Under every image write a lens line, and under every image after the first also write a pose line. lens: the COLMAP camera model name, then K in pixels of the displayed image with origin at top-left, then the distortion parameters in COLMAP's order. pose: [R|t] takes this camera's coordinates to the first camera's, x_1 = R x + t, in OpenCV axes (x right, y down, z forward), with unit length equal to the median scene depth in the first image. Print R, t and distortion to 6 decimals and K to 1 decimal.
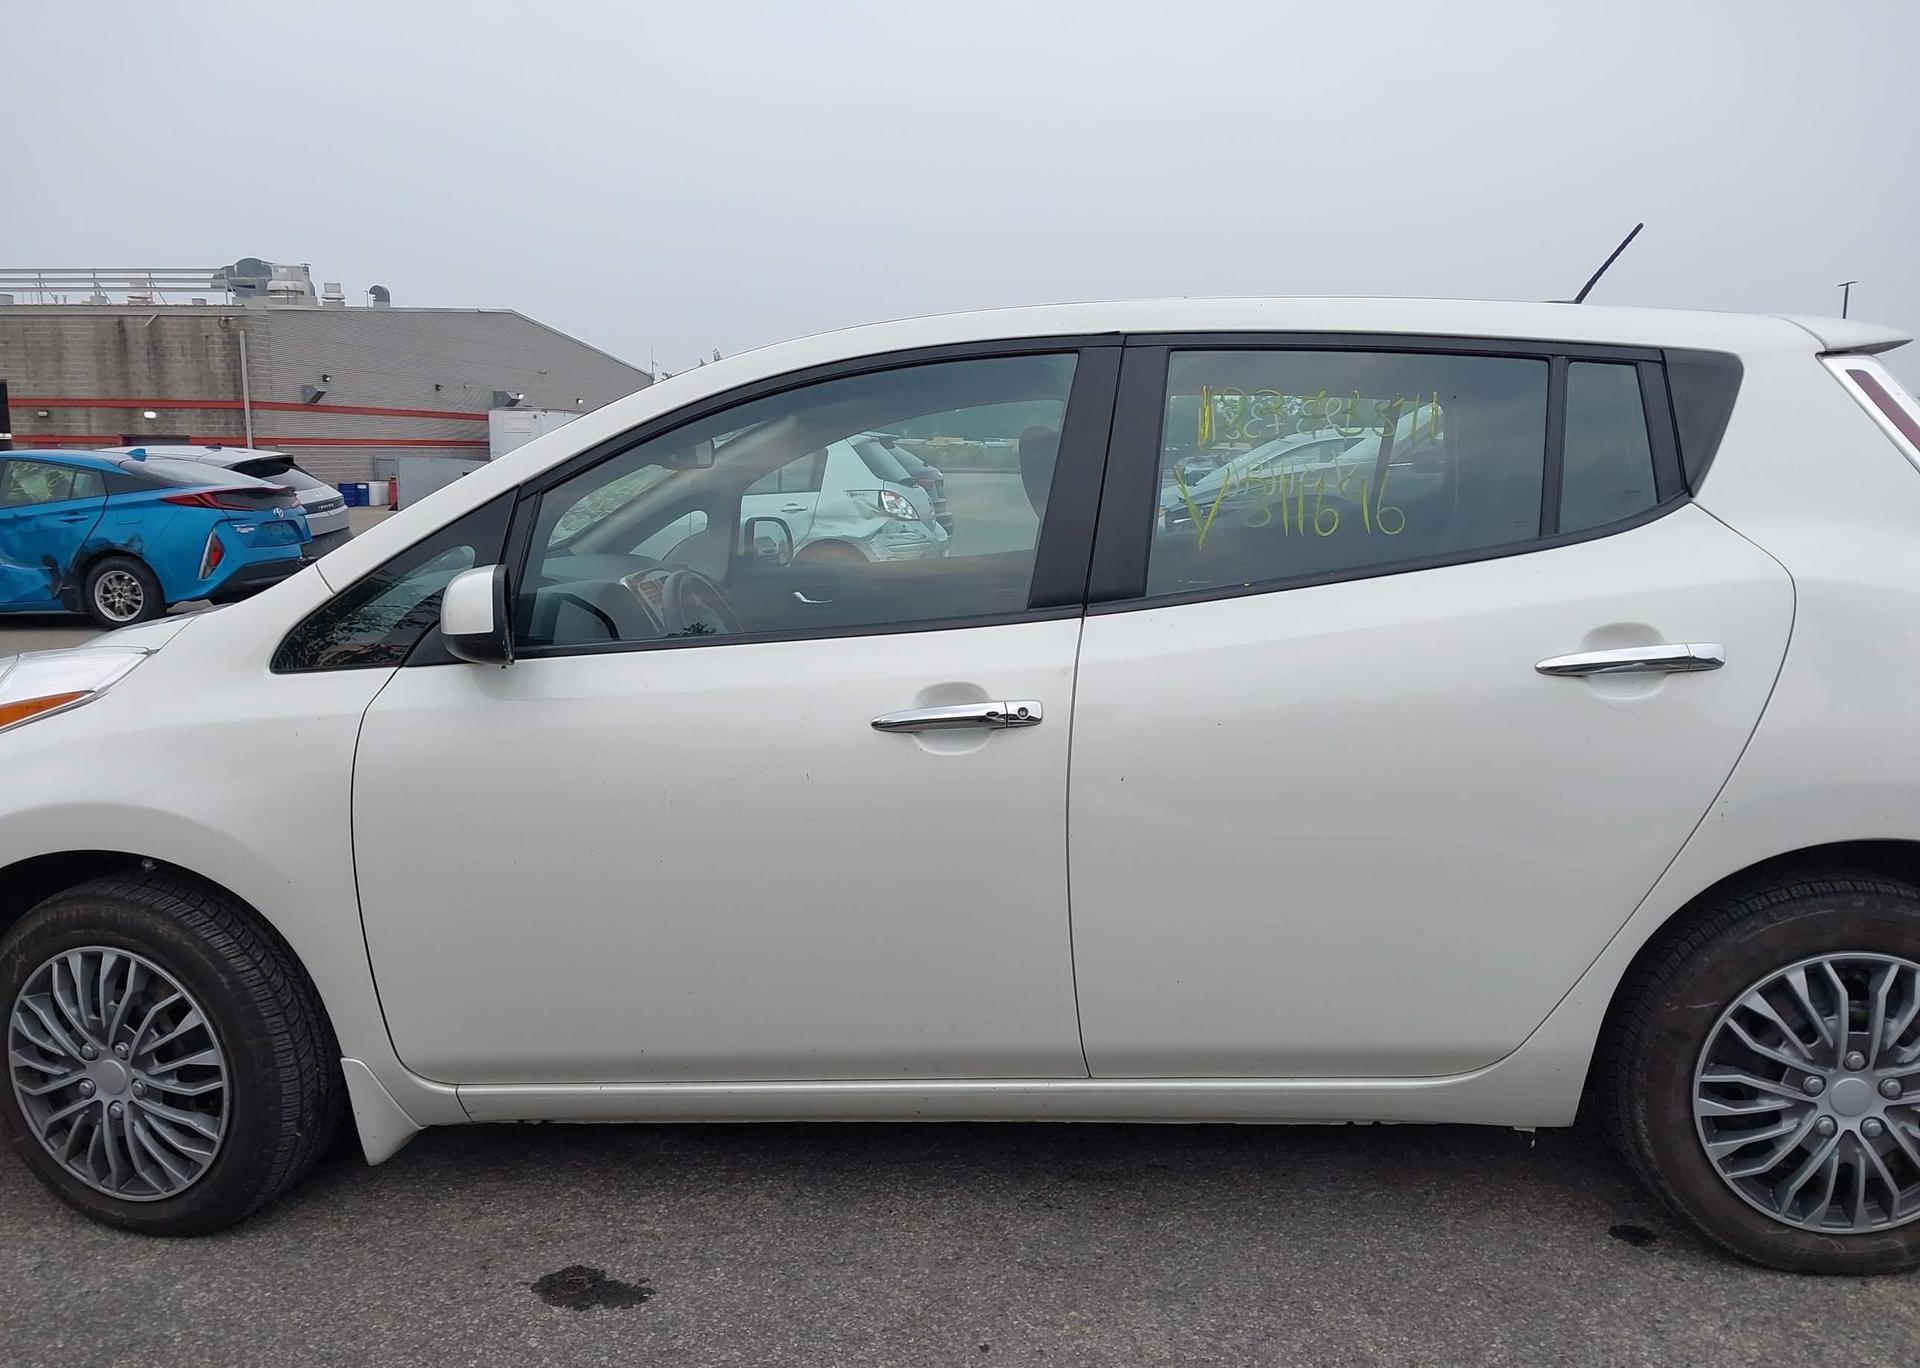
lens RADIAL K [[1518.2, 0, 960.0], [0, 1518.2, 684.0], [0, 0, 1]] dist [0.016533, -0.011200]
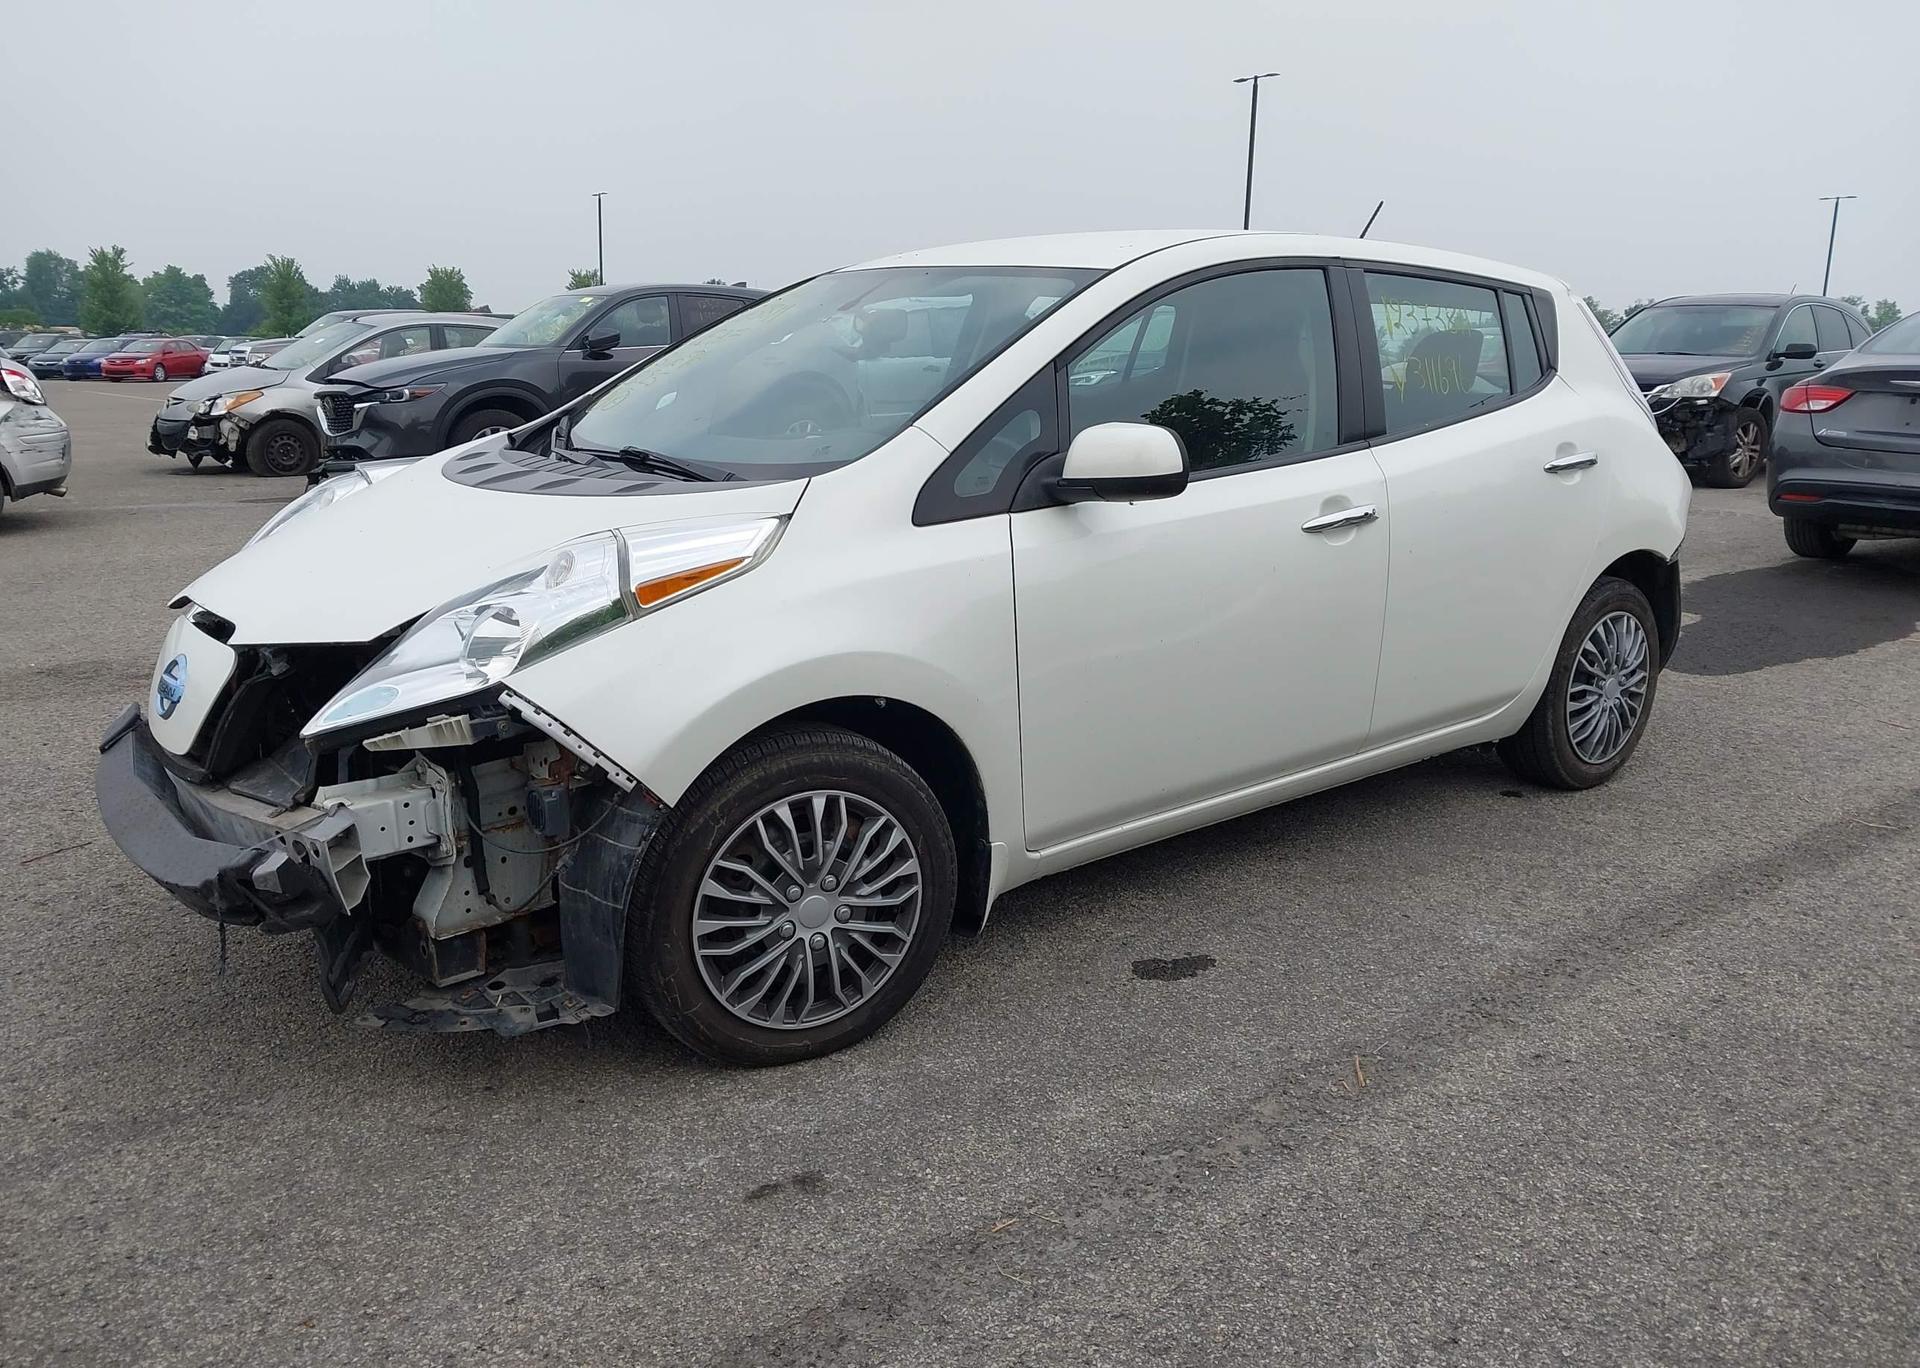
lens RADIAL K [[1484.5, 0, 960.0], [0, 1484.5, 684.0], [0, 0, 1]] dist [0.128920, -0.182675]
pose [[0.716799, -0.132714, 0.684534, -1.223794], [0.083363, 0.990989, 0.104836, -0.003026], [-0.692279, -0.018081, 0.721403, 0.181120]]
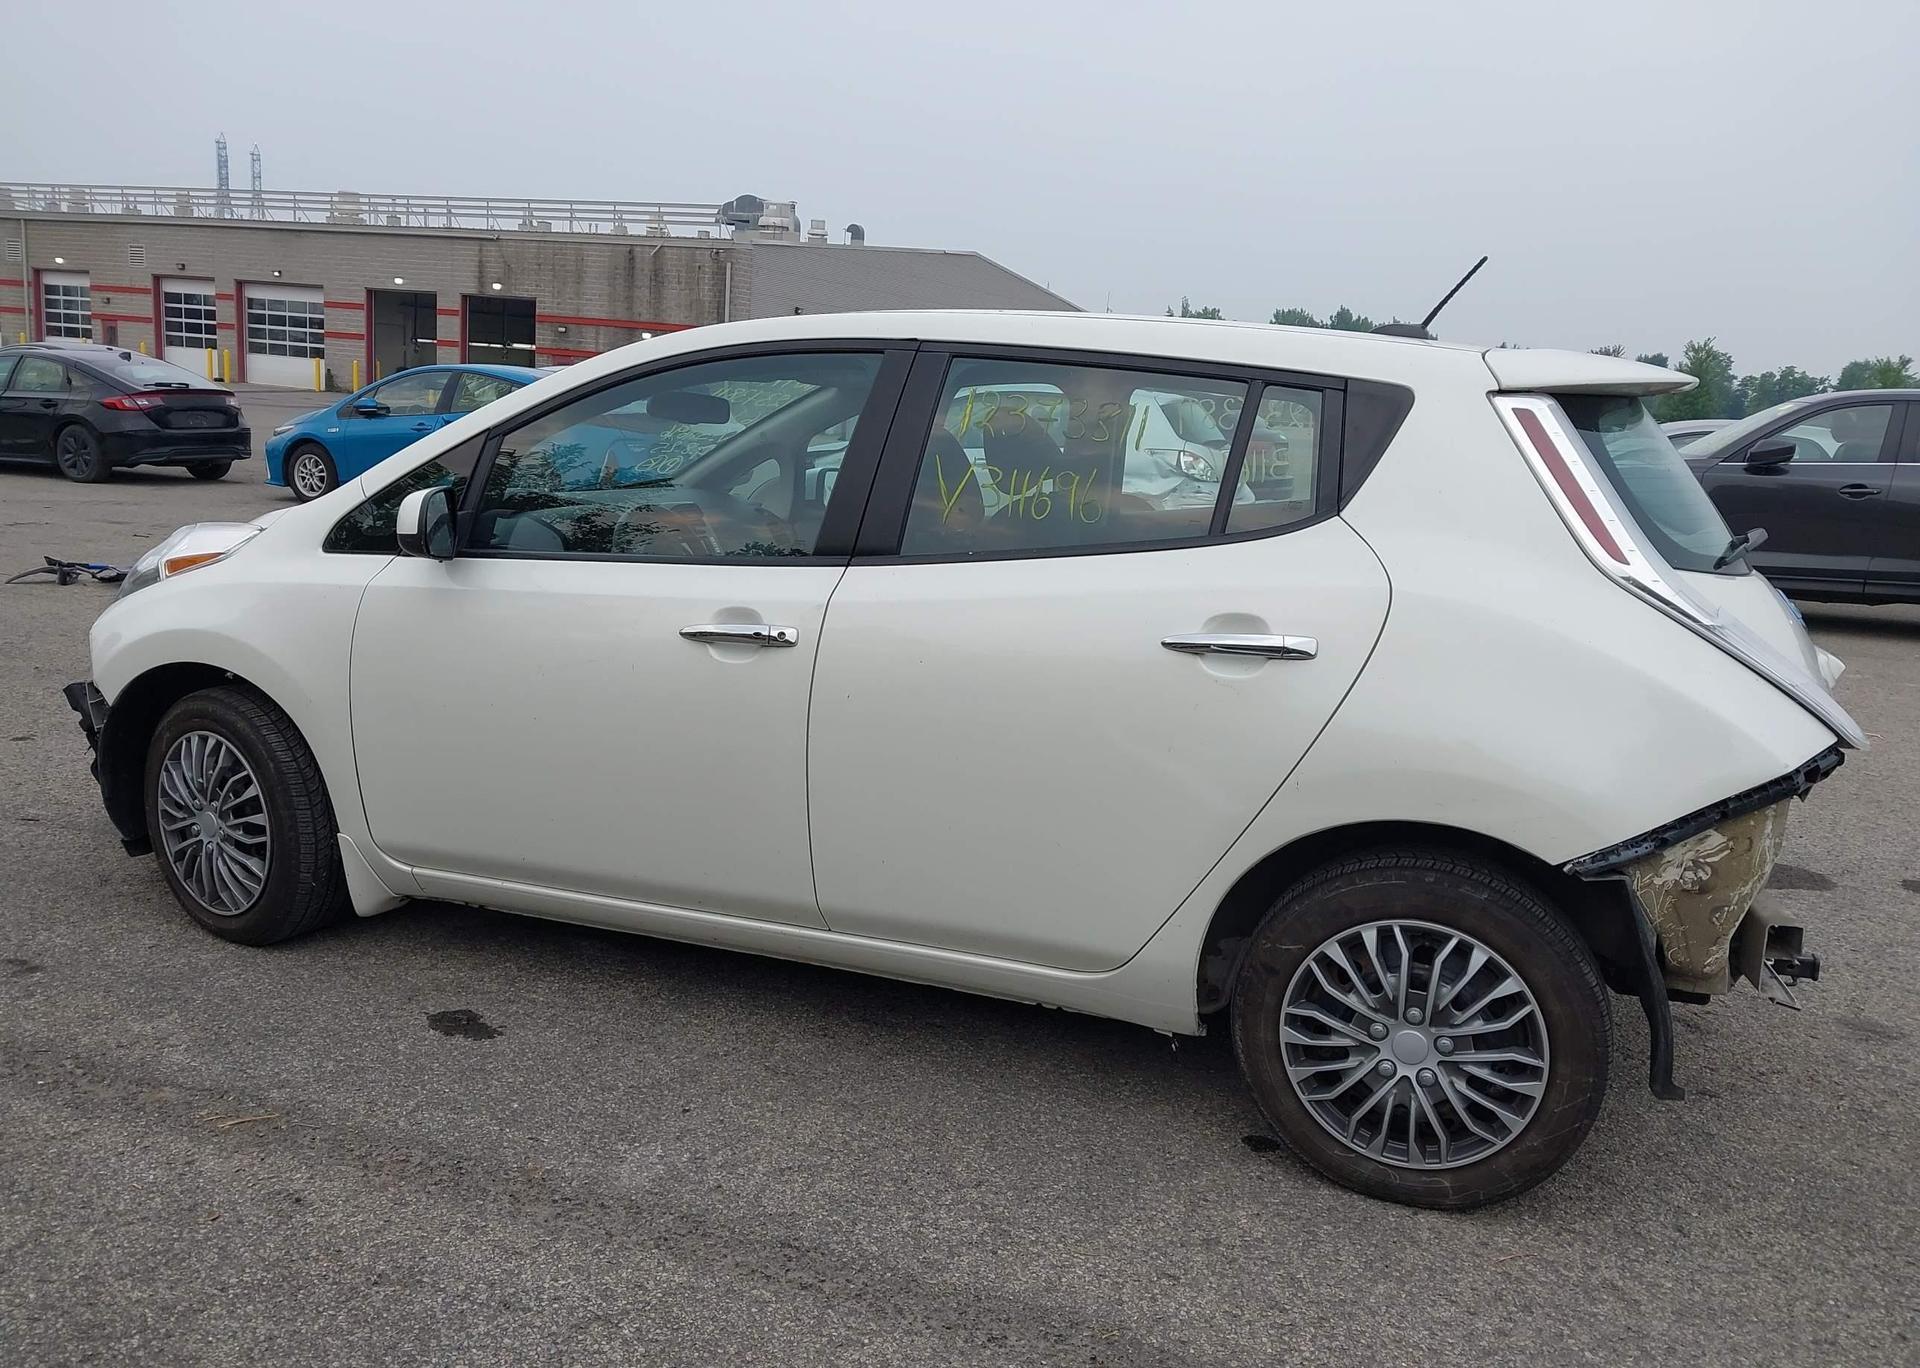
lens RADIAL K [[1518.2, 0, 960.0], [0, 1518.2, 684.0], [0, 0, 1]] dist [0.016533, -0.011200]
pose [[0.953431, 0.116221, -0.278320, 0.512109], [-0.106955, 0.993090, 0.048304, -0.017029], [0.282010, -0.016287, 0.959273, -0.171421]]
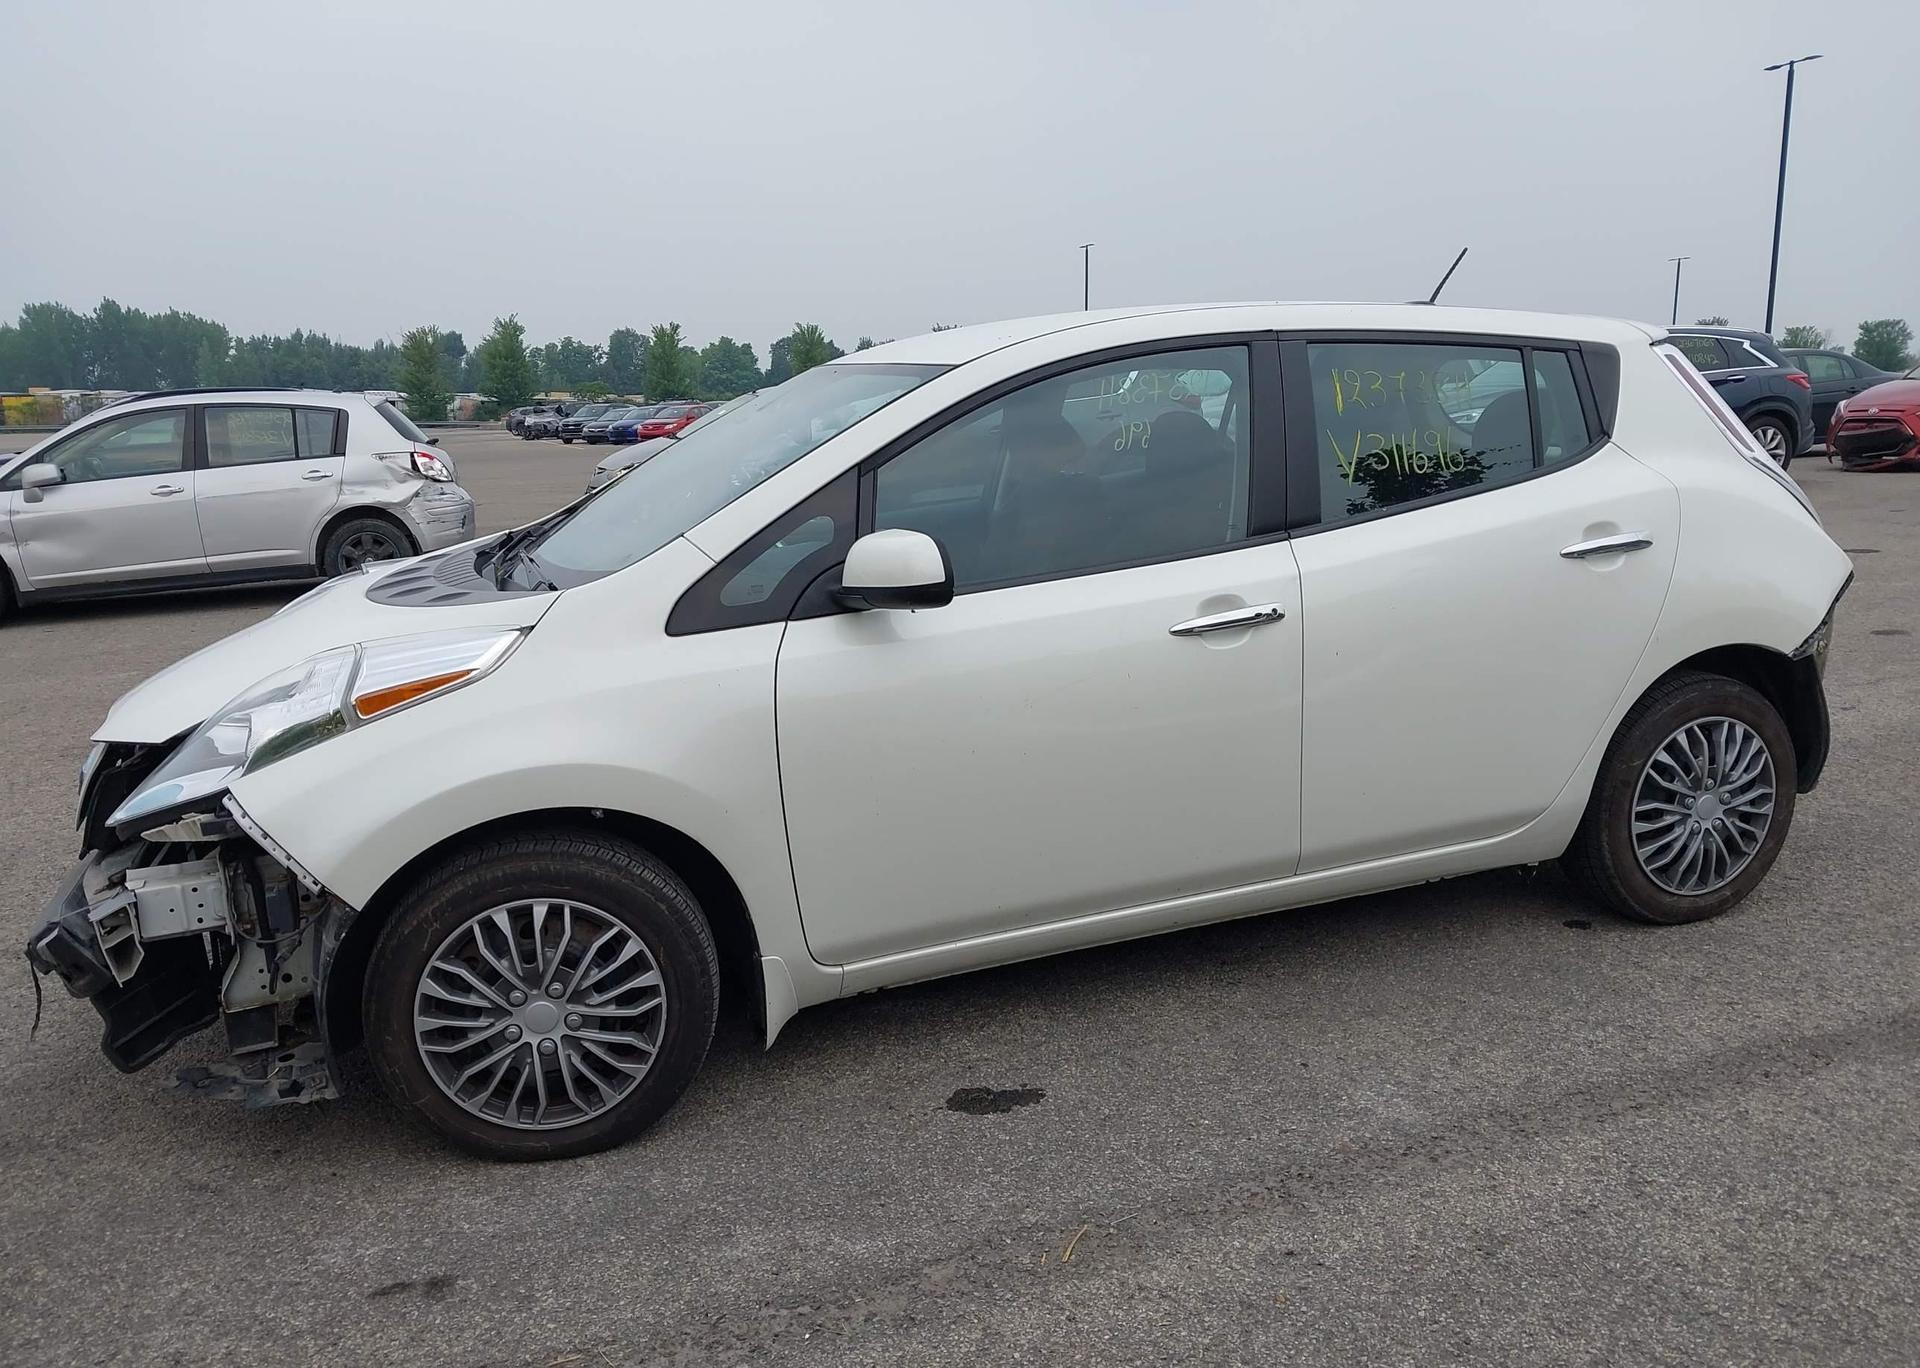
lens RADIAL K [[1489.8, 0, 954.9], [0, 1489.8, 685.4], [0, 0, 1]] dist [0.064155, -0.077151]
pose [[0.900281, -0.100303, 0.423597, -0.747820], [0.084732, 0.994858, 0.055488, -0.013654], [-0.426984, -0.014063, 0.904150, -0.097286]]
